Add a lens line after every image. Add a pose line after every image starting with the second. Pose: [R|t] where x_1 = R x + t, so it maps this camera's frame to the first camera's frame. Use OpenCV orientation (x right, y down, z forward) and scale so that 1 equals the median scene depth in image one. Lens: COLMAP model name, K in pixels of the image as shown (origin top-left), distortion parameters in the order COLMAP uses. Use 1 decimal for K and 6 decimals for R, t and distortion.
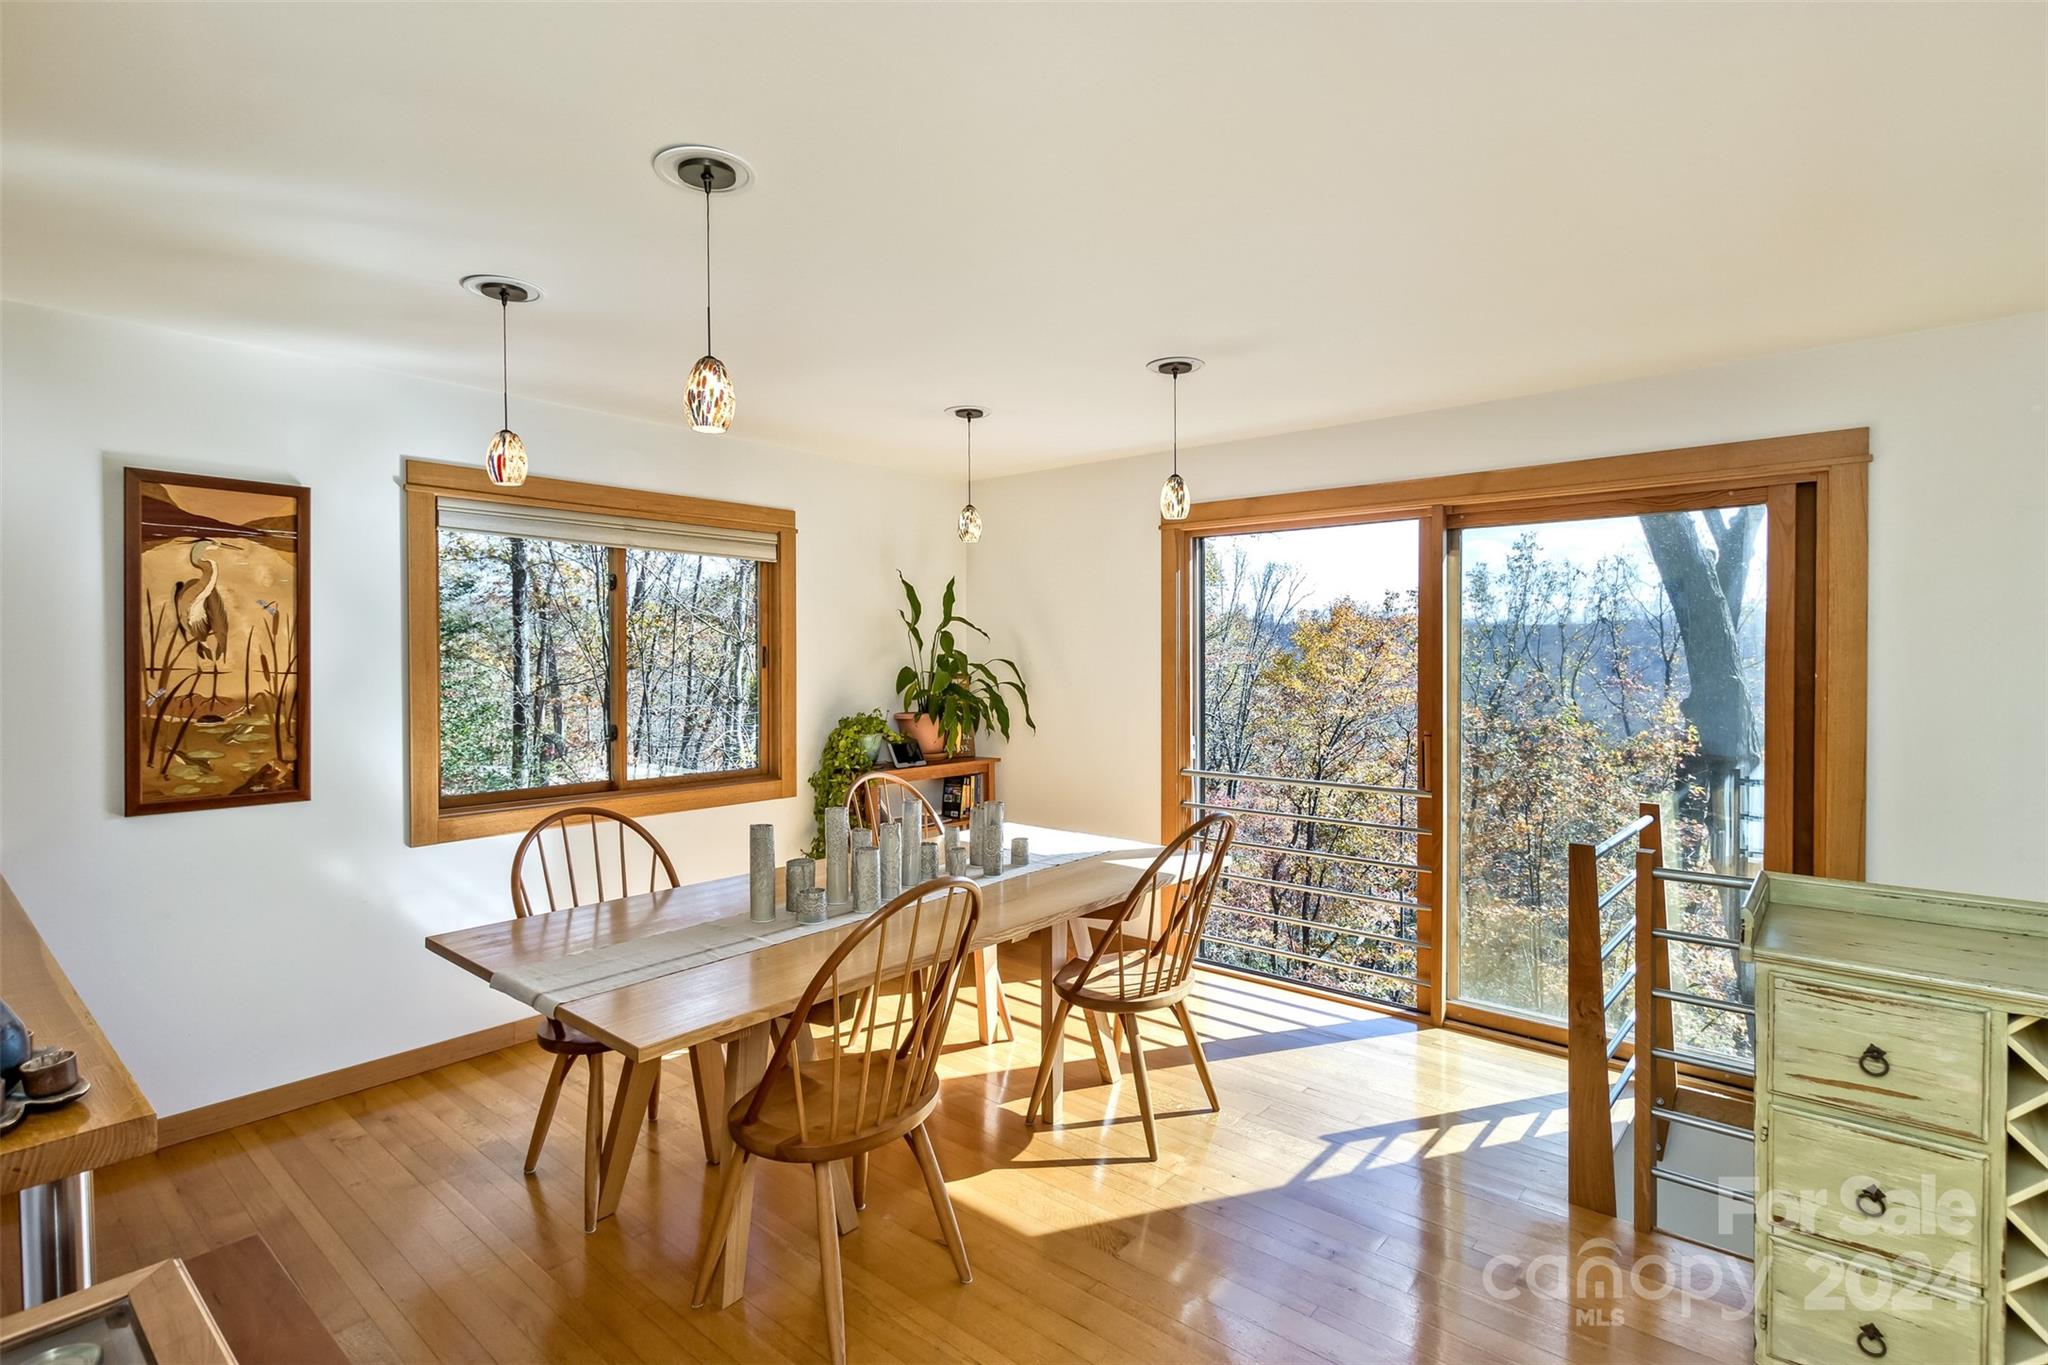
lens RADIAL K [[997.2, 0, 1008.7], [0, 997.2, 662.5], [0, 0, 1]] dist [0.009840, -0.002151]
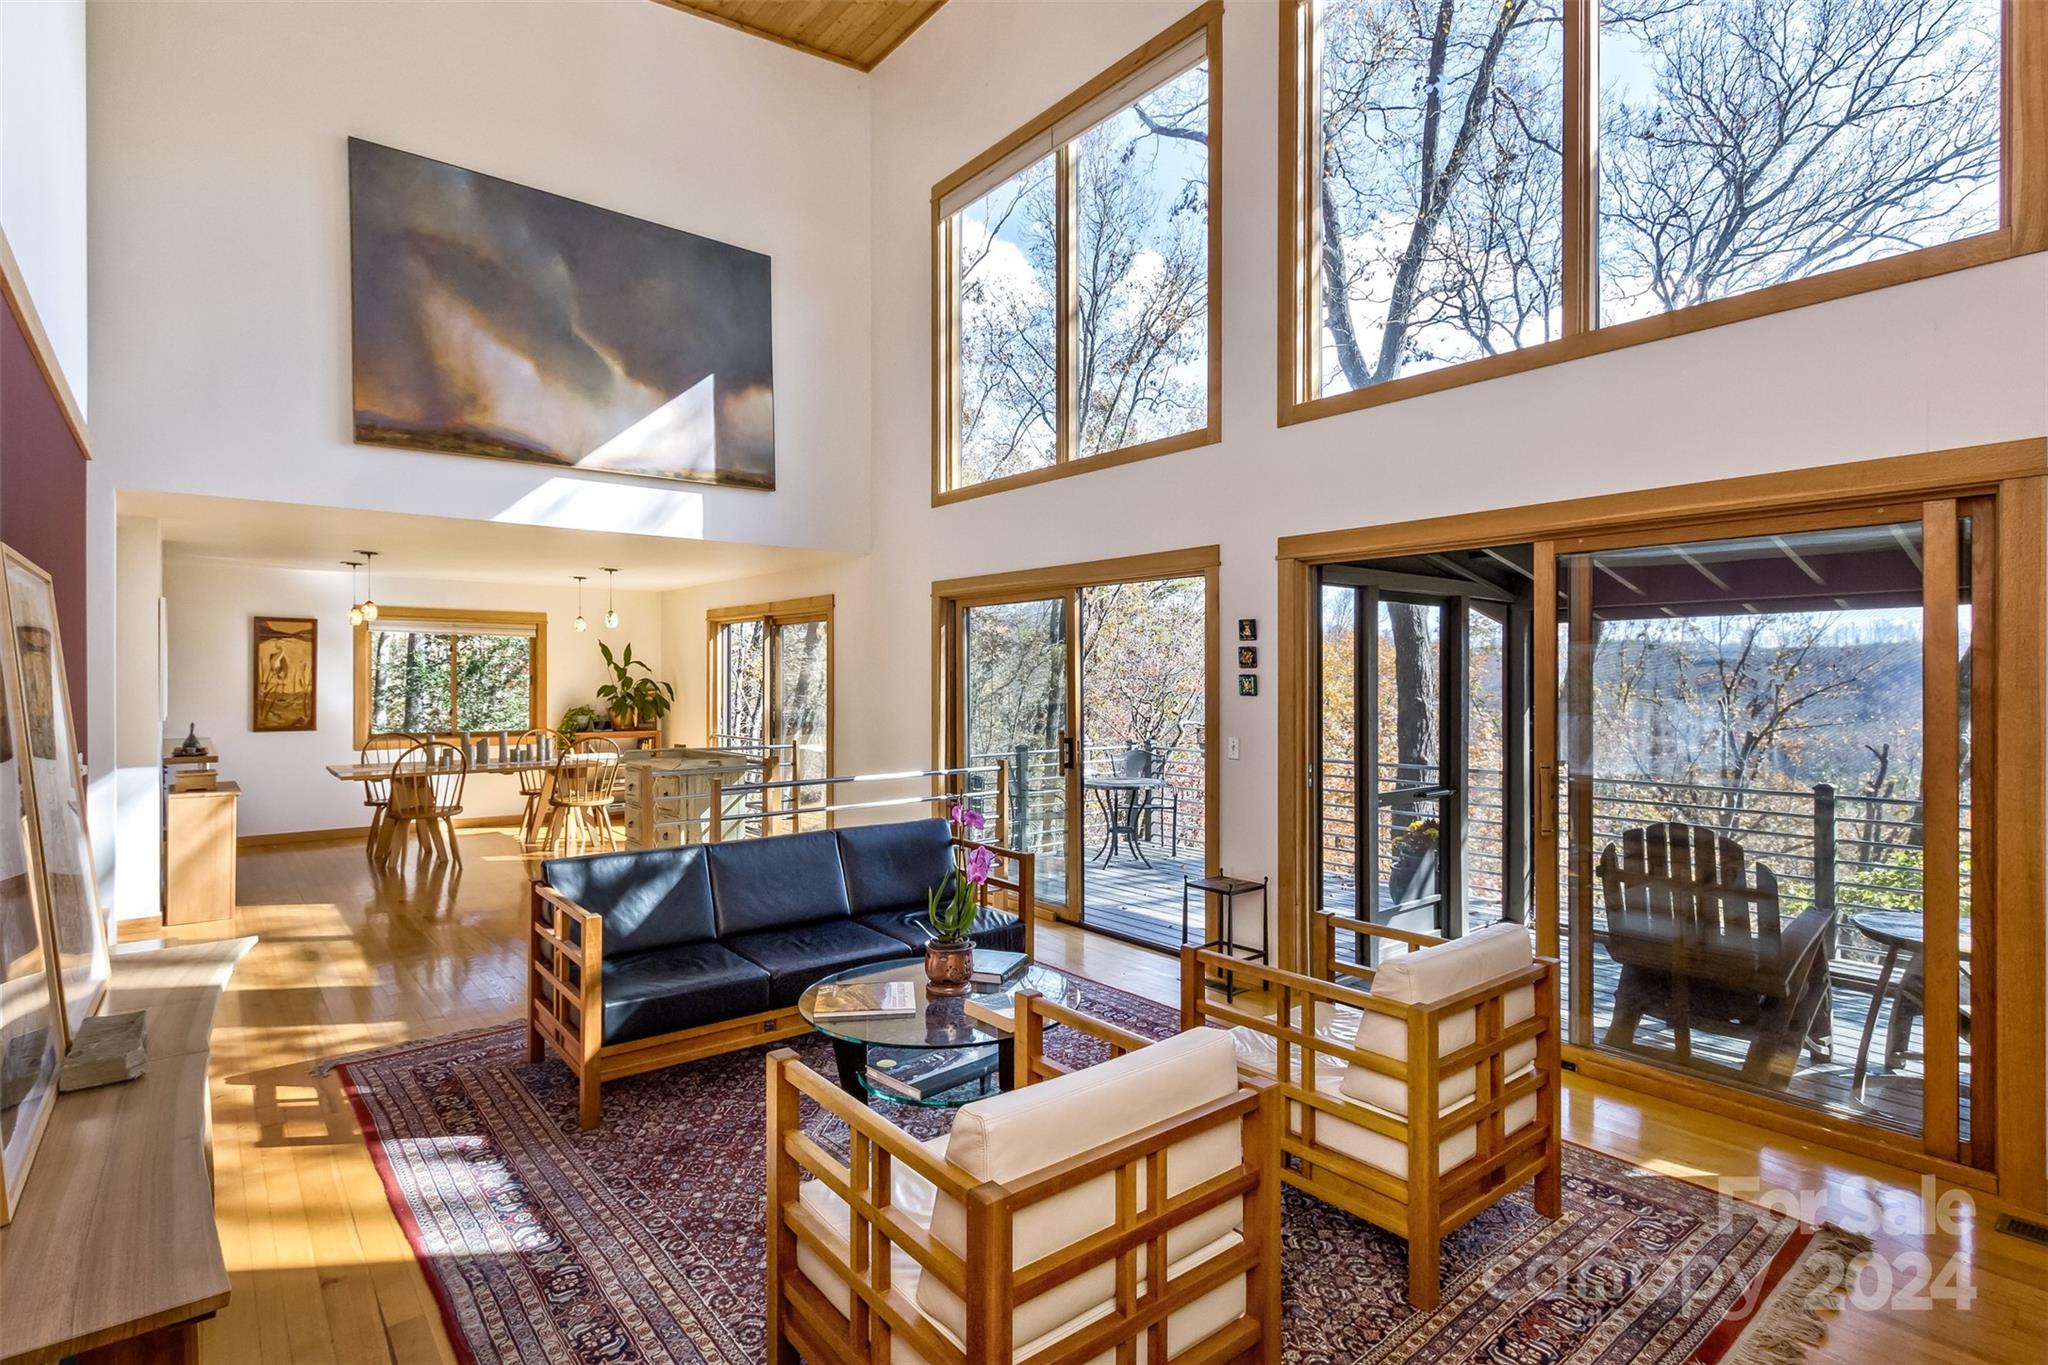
lens RADIAL K [[997.2, 0, 1022.2], [0, 997.2, 677.4], [0, 0, 1]] dist [0.009840, -0.002151]
pose [[0.983425, 0.004546, -0.181260, 1.816859], [-0.006126, 0.999948, -0.008157, -0.000062], [0.181213, 0.009132, 0.983401, -1.451360]]
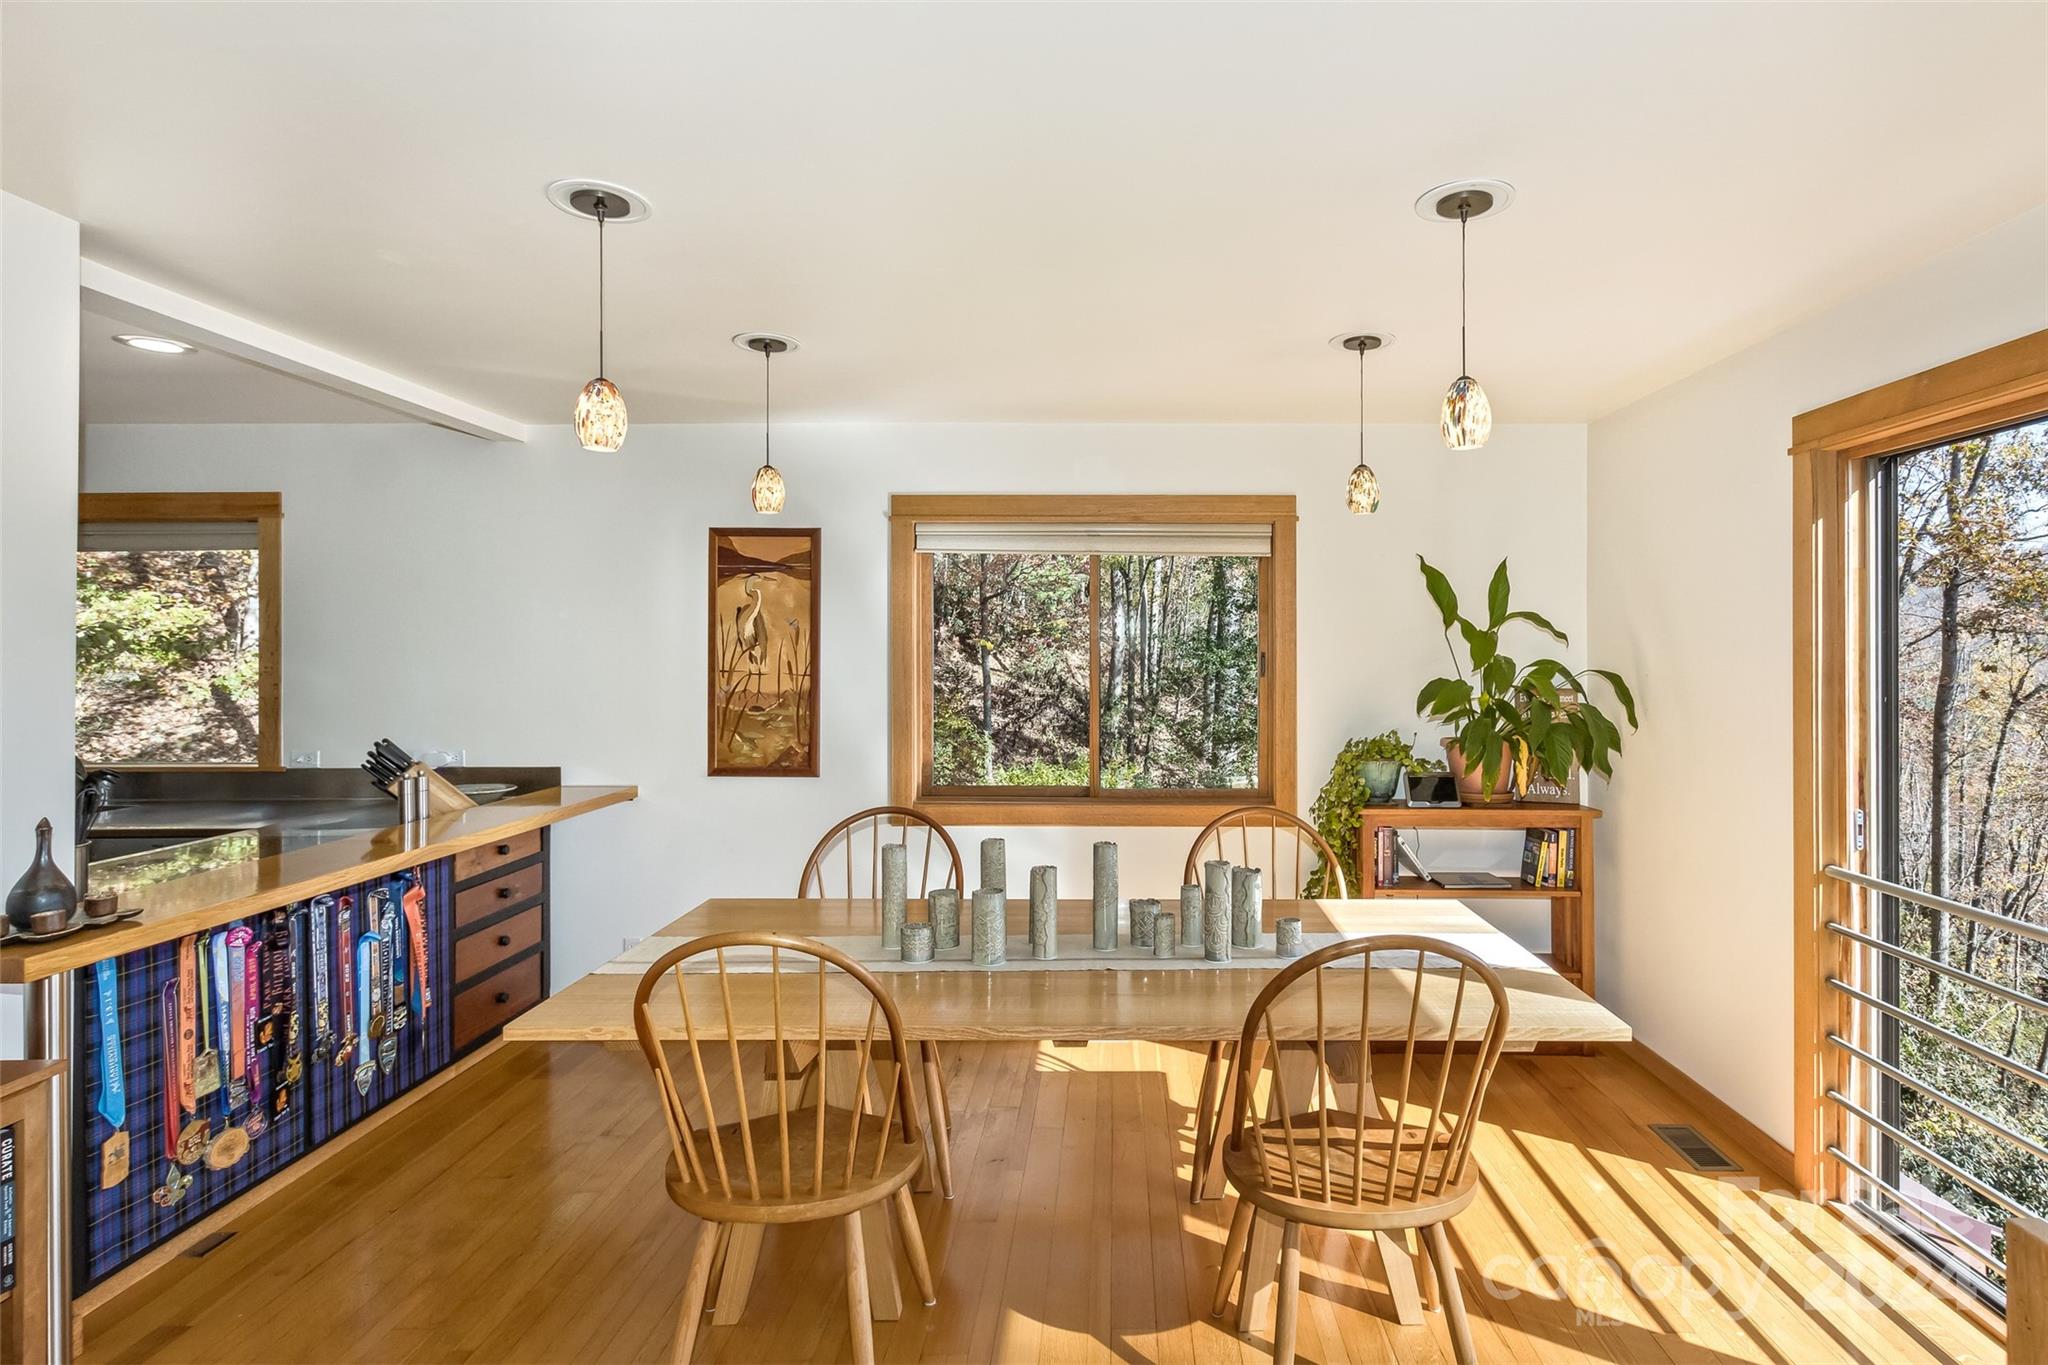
lens RADIAL K [[997.2, 0, 1124.0], [0, 997.2, 639.5], [0, 0, 1]] dist [0.009840, -0.002151]
pose [[0.656052, -0.006026, -0.754691, 0.514396], [-0.008090, 0.999855, -0.015017, -0.019420], [0.754672, 0.015957, 0.655908, 0.482859]]
